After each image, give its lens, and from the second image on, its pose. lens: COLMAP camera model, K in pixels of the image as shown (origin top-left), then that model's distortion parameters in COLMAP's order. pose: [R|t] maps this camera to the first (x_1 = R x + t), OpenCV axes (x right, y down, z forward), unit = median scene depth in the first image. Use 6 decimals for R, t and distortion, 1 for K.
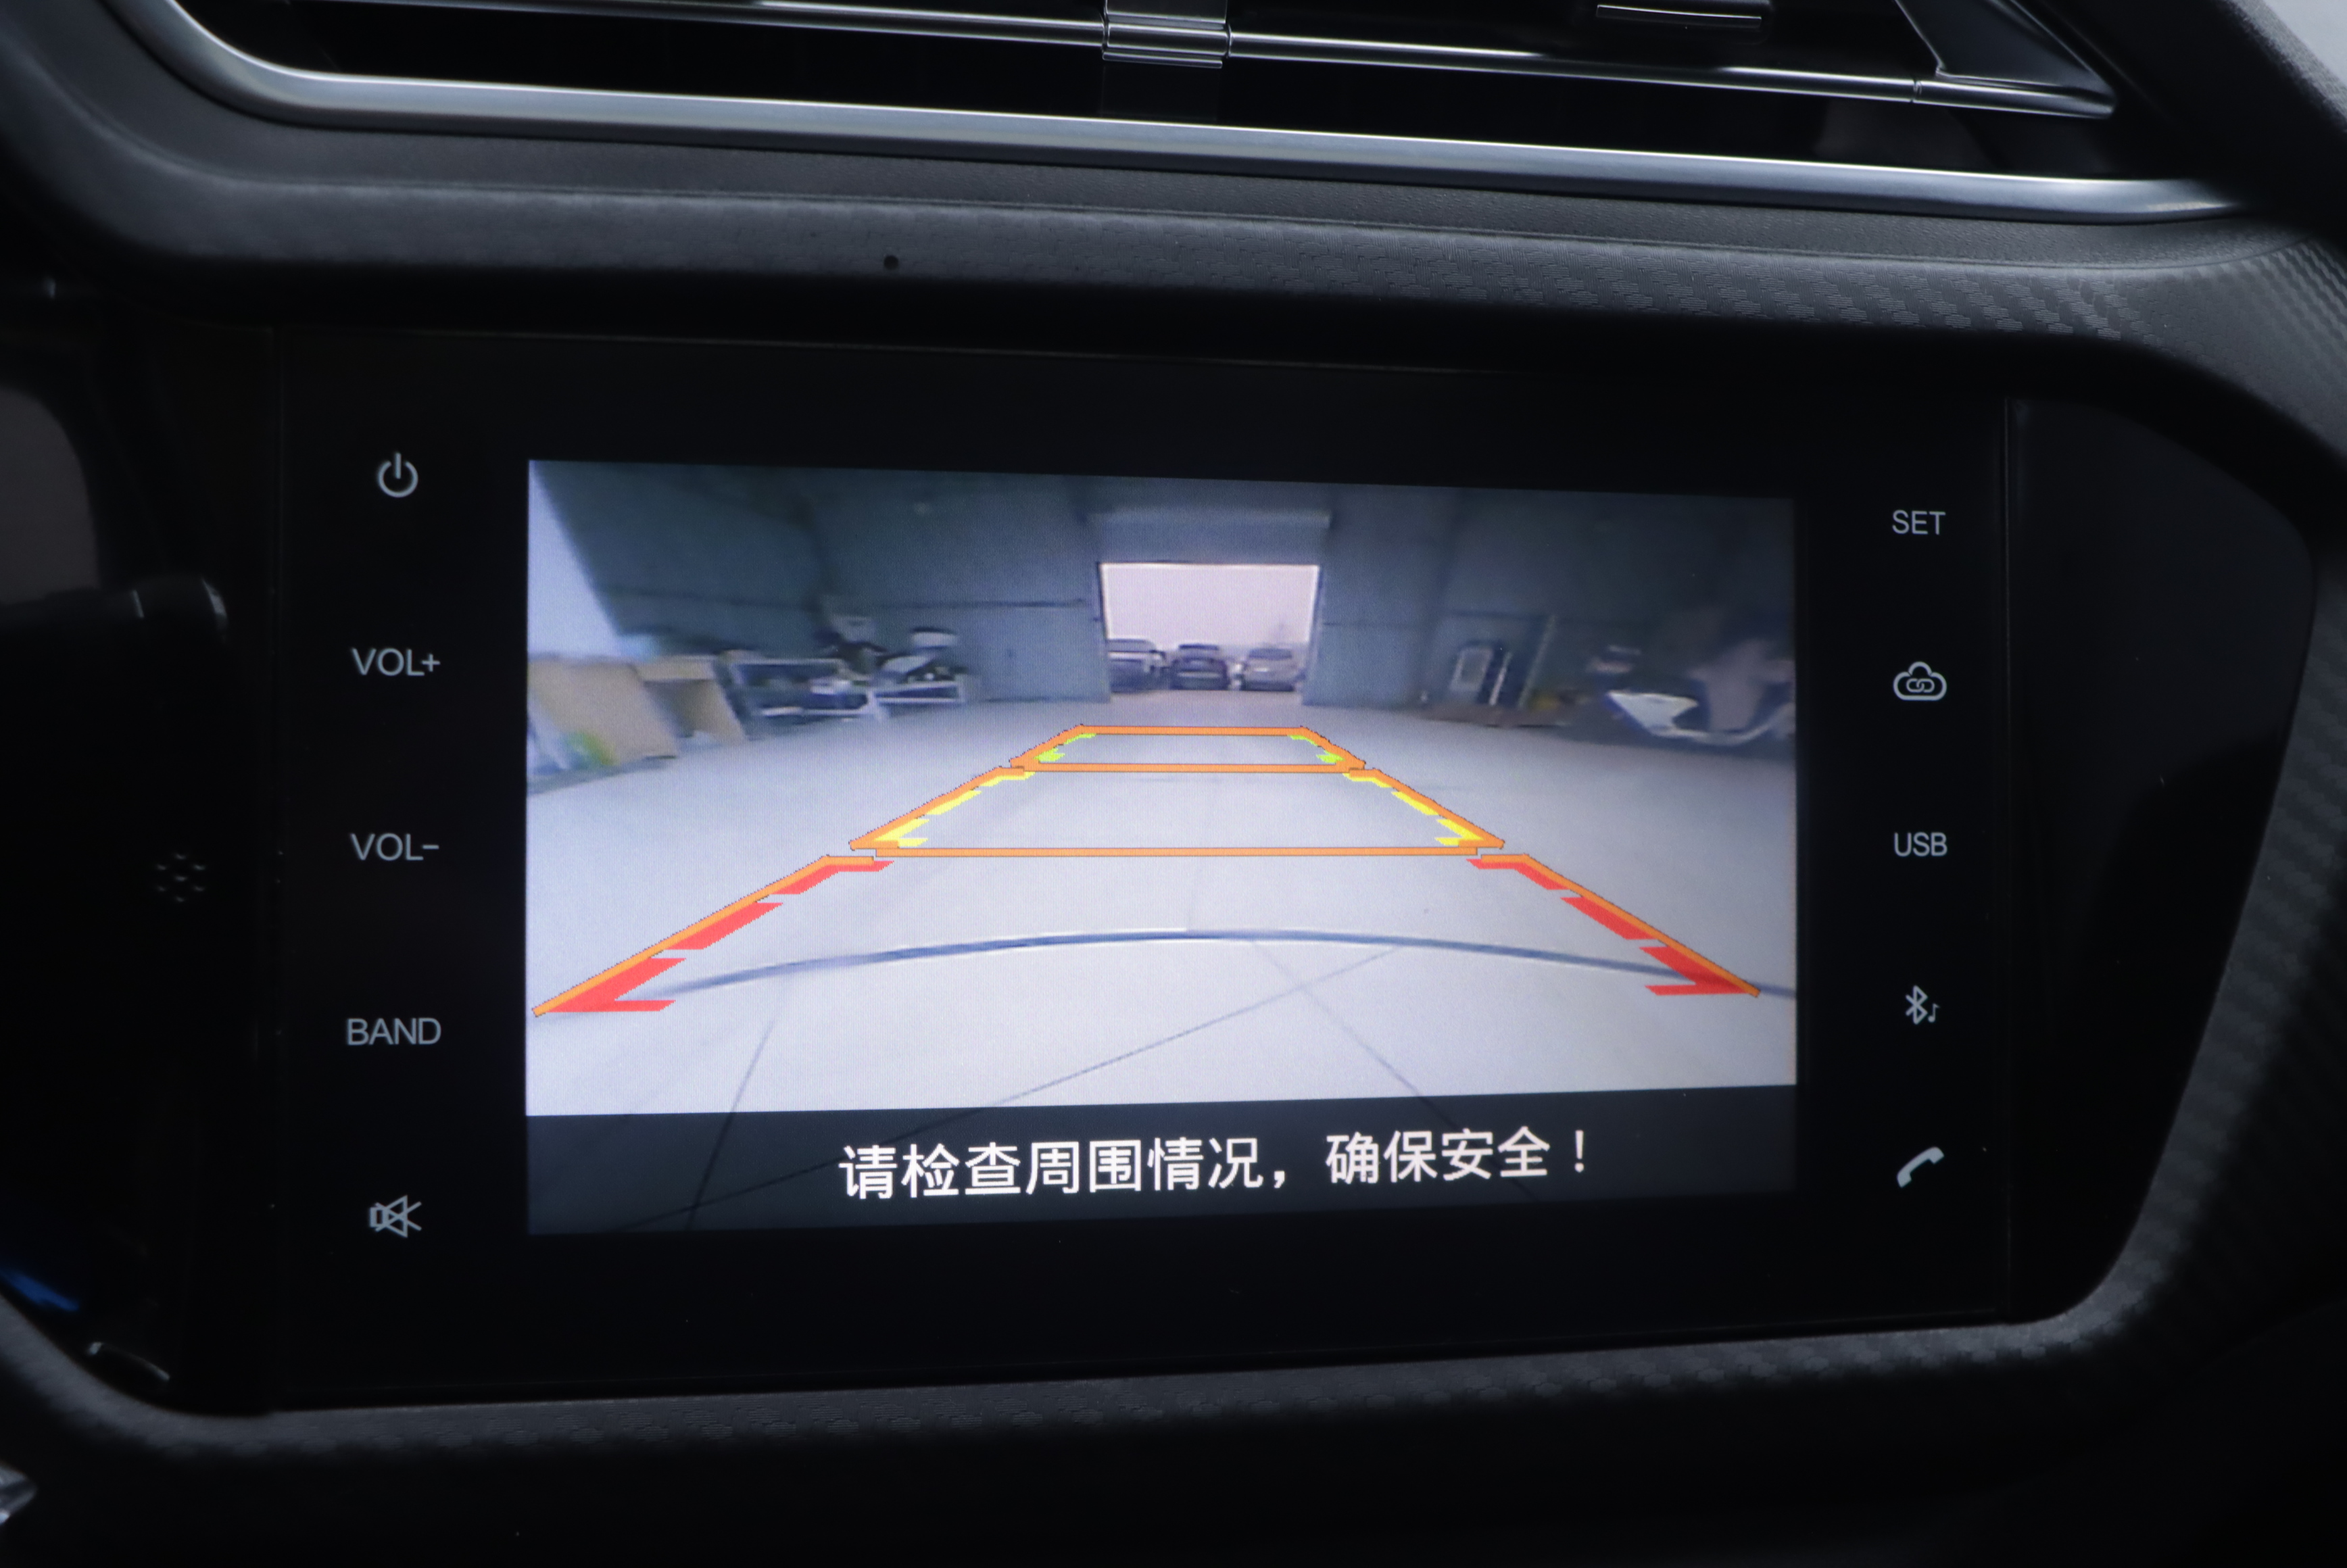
lens RADIAL K [[2410.3, 0, 1182.5], [0, 2410.3, 765.3], [0, 0, 1]] dist [-0.134777, 0.211768]
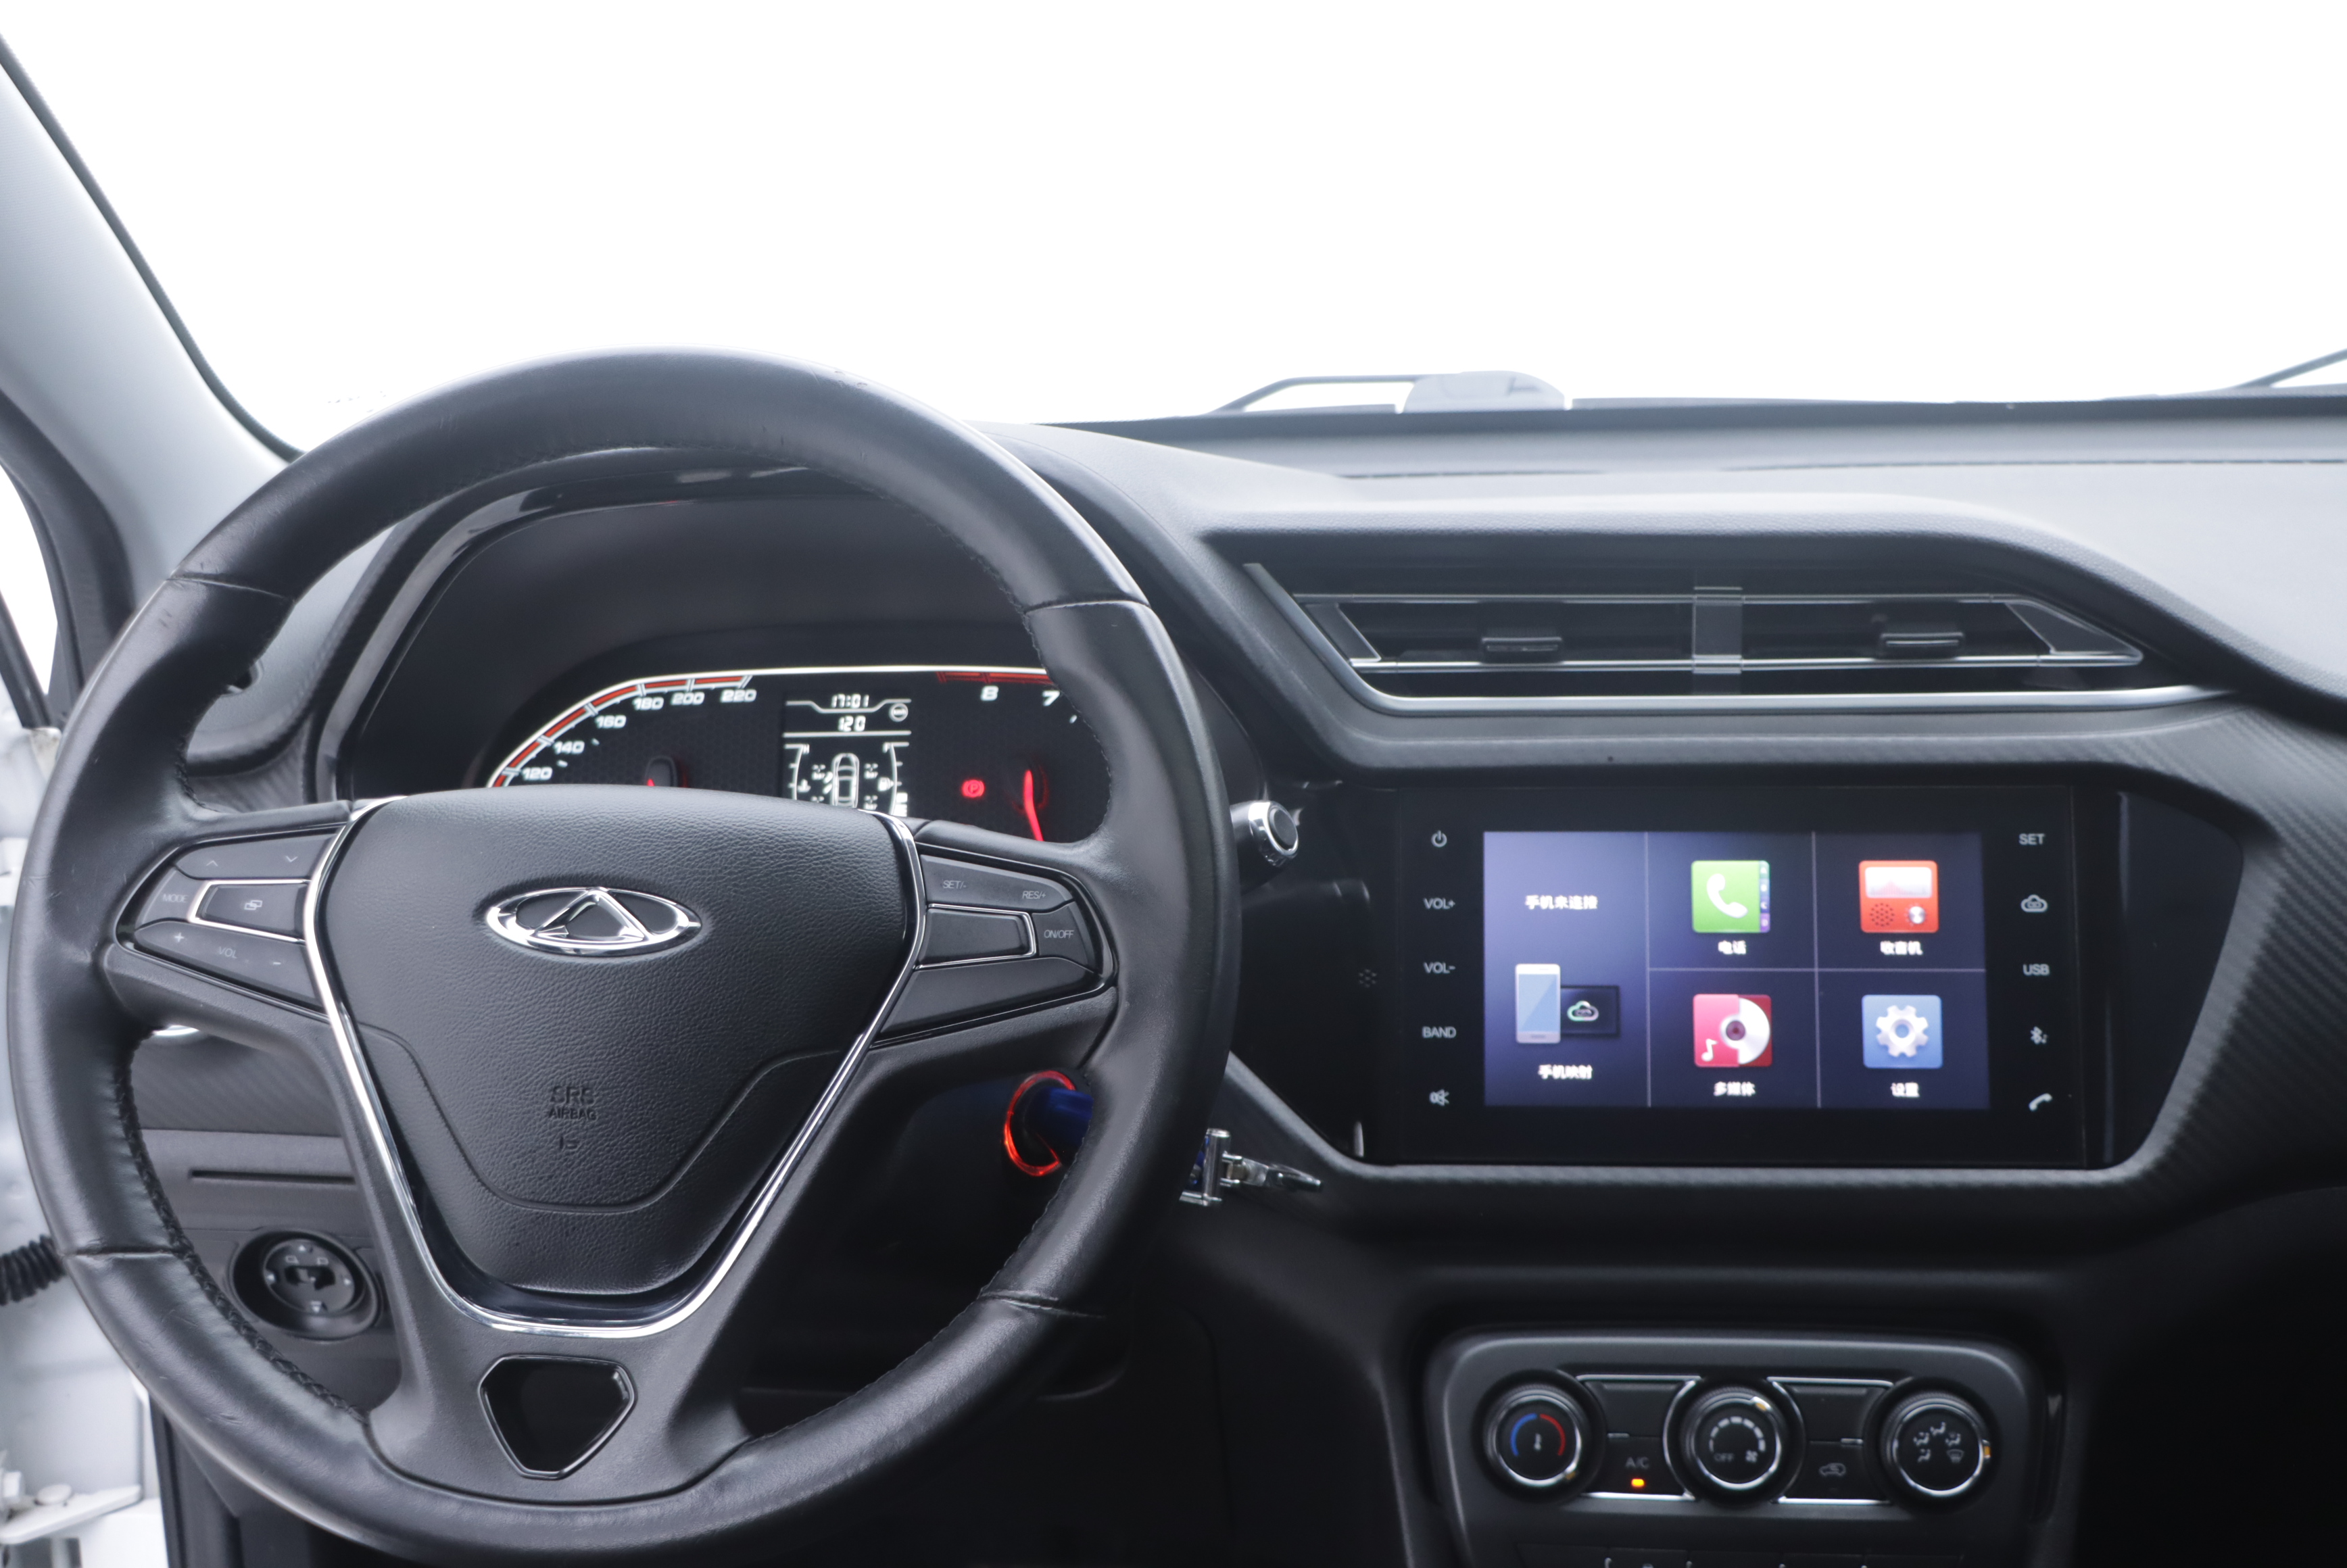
lens RADIAL K [[2764.2, 0, 1183.1], [0, 2764.2, 791.8], [0, 0, 1]] dist [-0.076756, 0.297800]
pose [[0.947999, -0.037407, -0.316067, 0.401794], [-0.007494, 0.990171, -0.139664, 0.268937], [0.318185, 0.134770, 0.938400, -2.074676]]
